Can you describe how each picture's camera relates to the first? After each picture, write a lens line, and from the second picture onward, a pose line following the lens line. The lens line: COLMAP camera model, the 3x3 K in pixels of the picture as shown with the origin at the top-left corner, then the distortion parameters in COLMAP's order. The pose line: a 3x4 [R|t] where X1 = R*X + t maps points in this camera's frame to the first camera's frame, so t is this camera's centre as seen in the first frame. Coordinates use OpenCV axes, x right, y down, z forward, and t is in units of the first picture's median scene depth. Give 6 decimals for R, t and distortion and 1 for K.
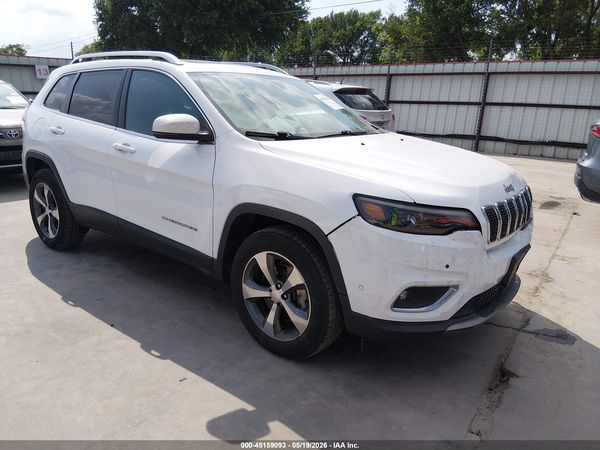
lens RADIAL K [[456.2, 0, 303.4], [0, 456.2, 224.9], [0, 0, 1]] dist [0.100409, -0.187444]
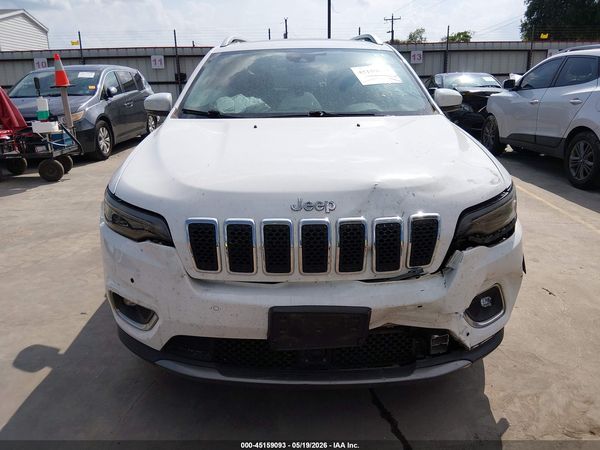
lens RADIAL K [[456.2, 0, 303.4], [0, 456.2, 224.9], [0, 0, 1]] dist [0.100409, -0.187444]
pose [[0.642792, 0.203605, -0.738488, 0.737044], [-0.179124, 0.977255, 0.113521, -0.100395], [0.744804, 0.059311, 0.664642, 0.475740]]
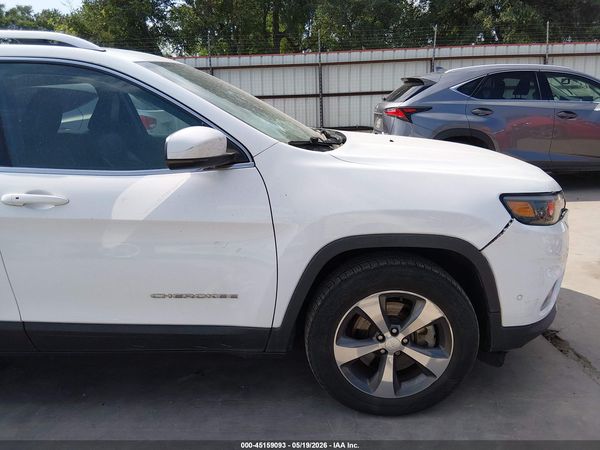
lens RADIAL K [[456.2, 0, 303.4], [0, 456.2, 224.9], [0, 0, 1]] dist [0.100409, -0.187444]
pose [[0.773380, -0.220591, 0.594326, -0.494970], [0.218155, 0.972855, 0.077208, -0.112802], [-0.595224, 0.069944, 0.800510, 0.372307]]
